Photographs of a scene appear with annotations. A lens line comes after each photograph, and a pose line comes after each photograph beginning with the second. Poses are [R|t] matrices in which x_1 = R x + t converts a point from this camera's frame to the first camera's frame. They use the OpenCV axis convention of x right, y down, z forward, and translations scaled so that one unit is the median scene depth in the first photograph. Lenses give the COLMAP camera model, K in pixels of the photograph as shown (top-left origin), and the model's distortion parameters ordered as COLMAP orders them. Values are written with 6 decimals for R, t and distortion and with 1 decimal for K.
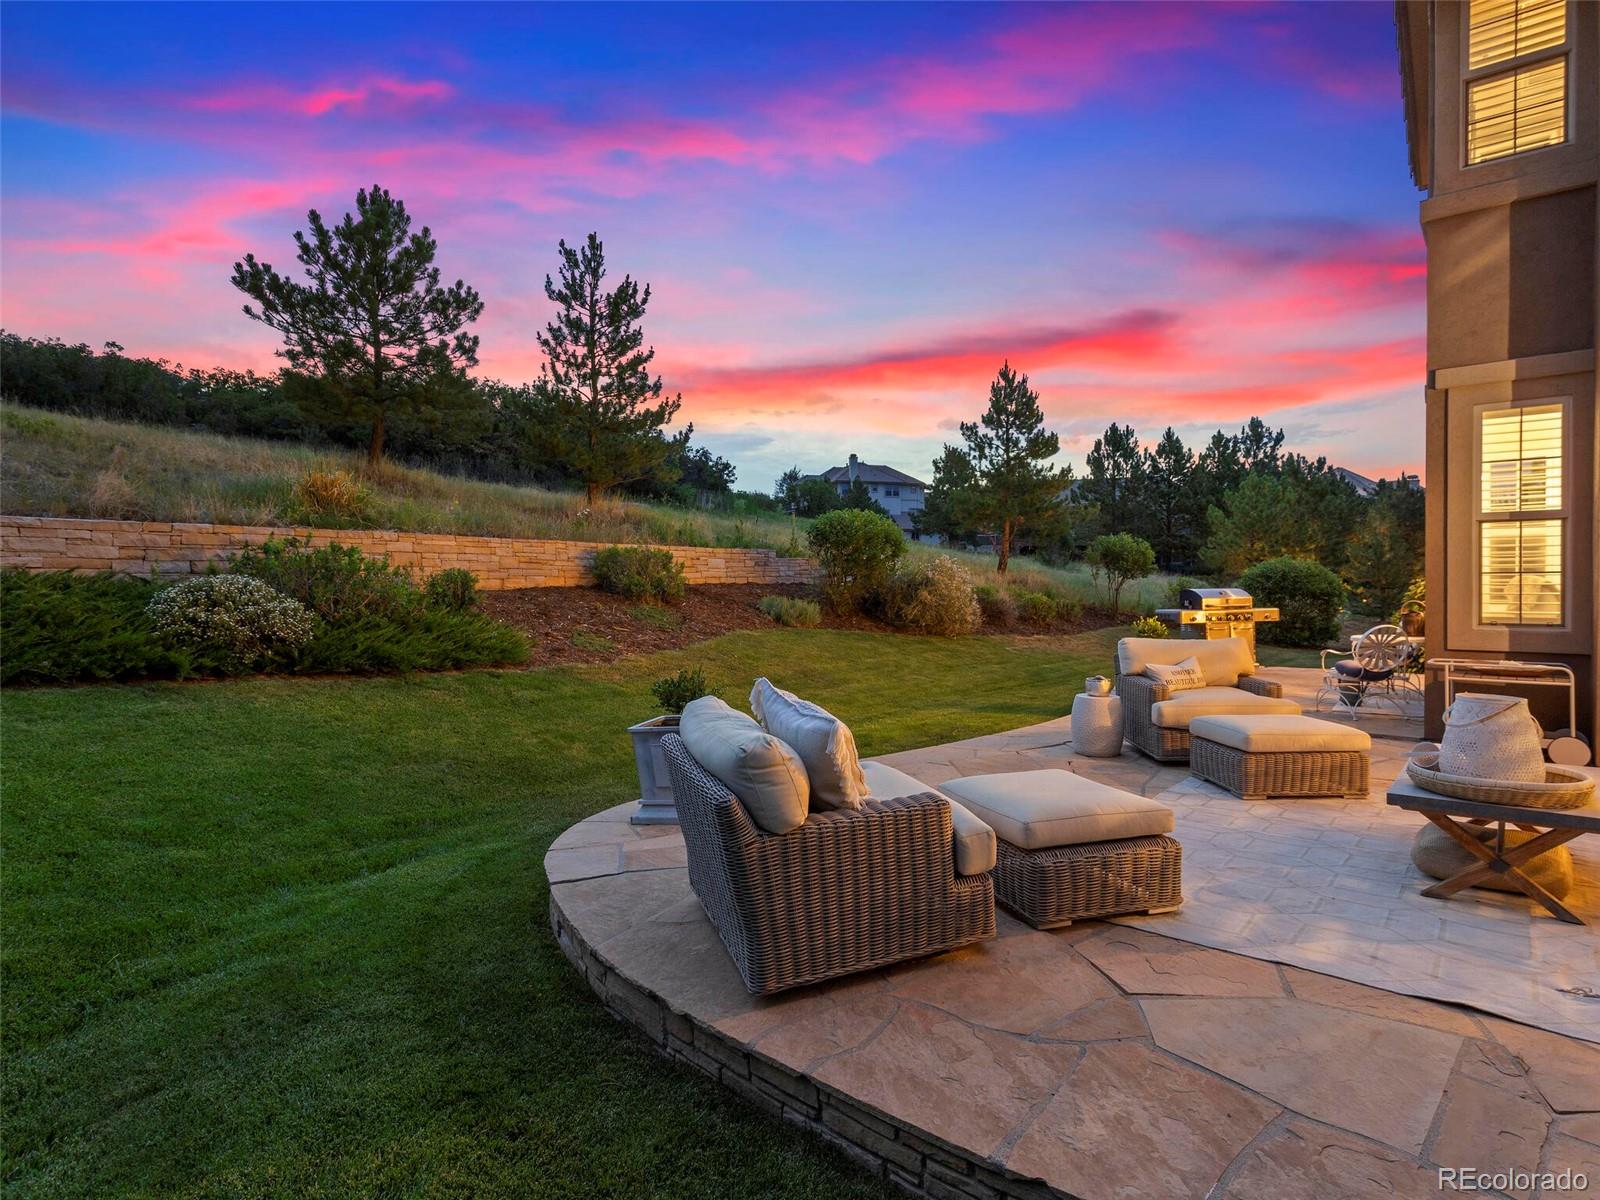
lens RADIAL K [[835.8, 0, 800.0], [0, 835.8, 600.0], [0, 0, 1]] dist [-0.001124, -0.000771]
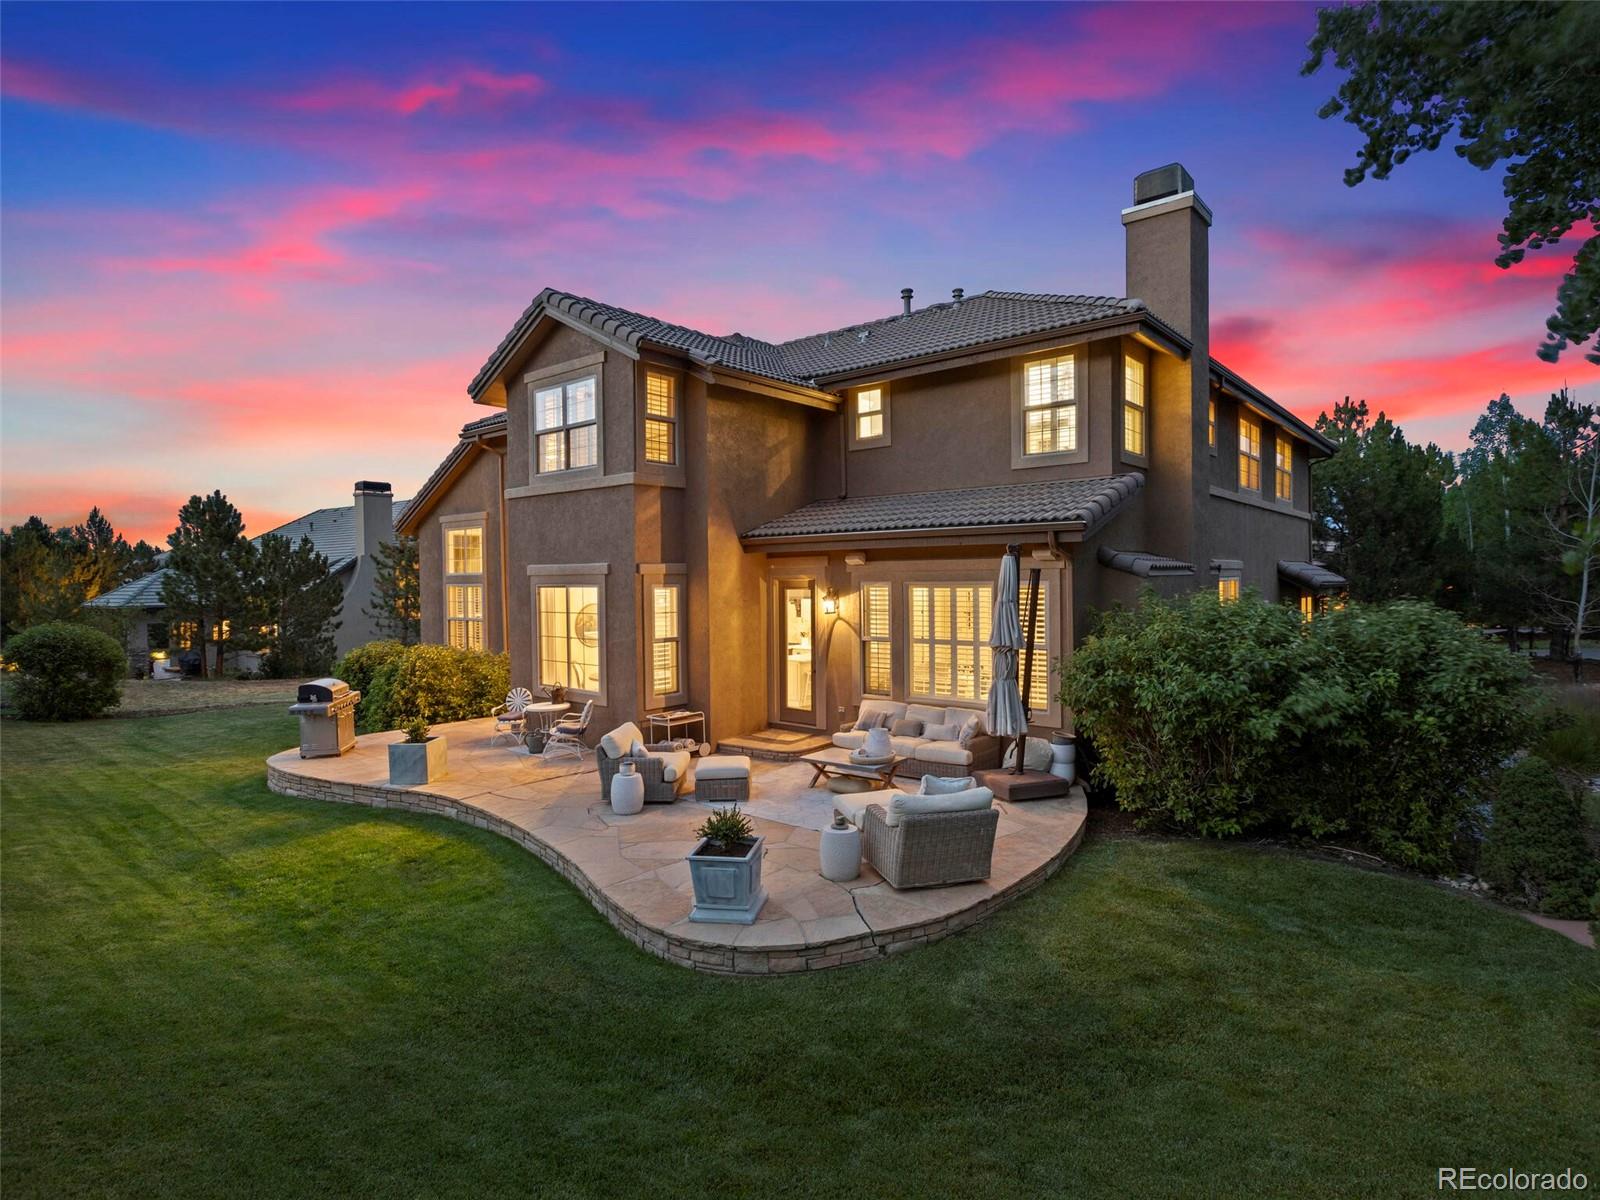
lens RADIAL K [[835.8, 0, 800.0], [0, 835.8, 600.0], [0, 0, 1]] dist [-0.001124, -0.000771]
pose [[0.011058, -0.018351, 0.999770, -1.172346], [0.038953, 0.999081, 0.017908, -0.221931], [-0.999180, 0.038746, 0.011763, 0.642121]]
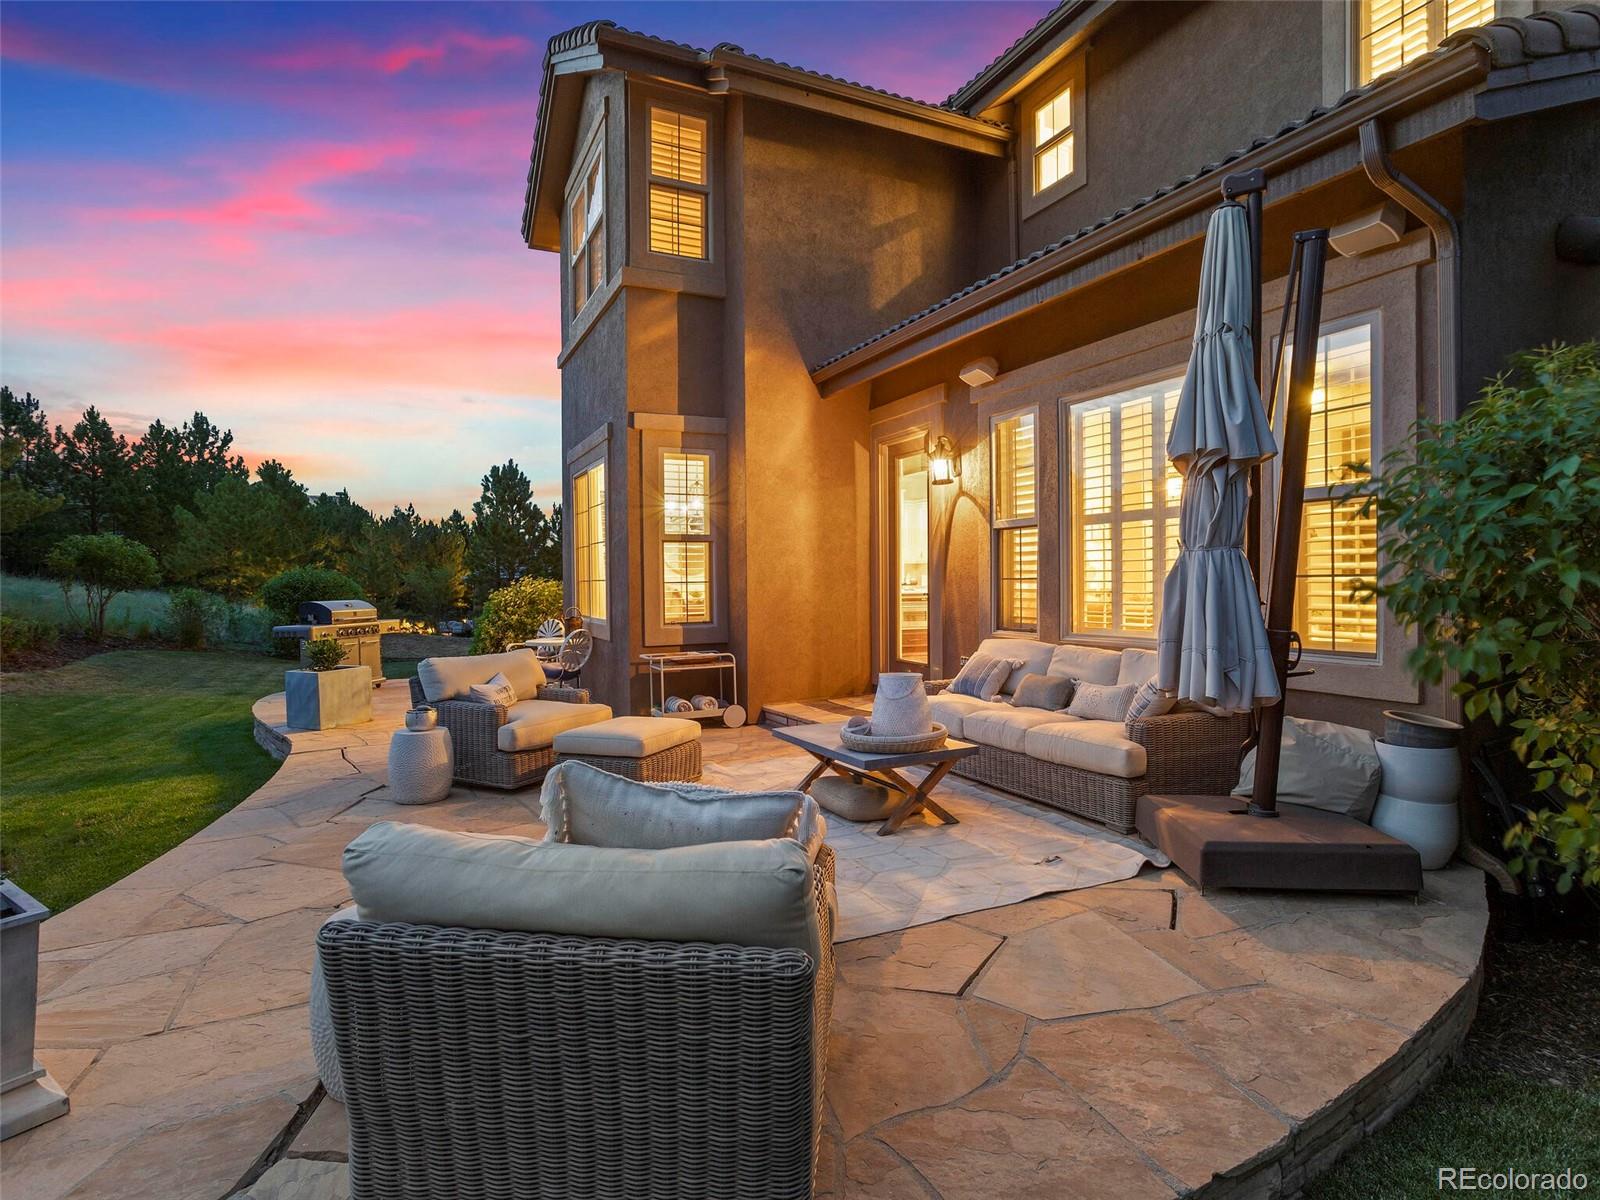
lens RADIAL K [[853.6, 0, 796.2], [0, 853.6, 590.9], [0, 0, 1]] dist [0.000683, -0.000483]
pose [[0.422137, -0.009030, 0.906487, -0.255630], [0.031023, 0.999509, -0.004490, -0.008731], [-0.906001, 0.030017, 0.422210, 0.295673]]
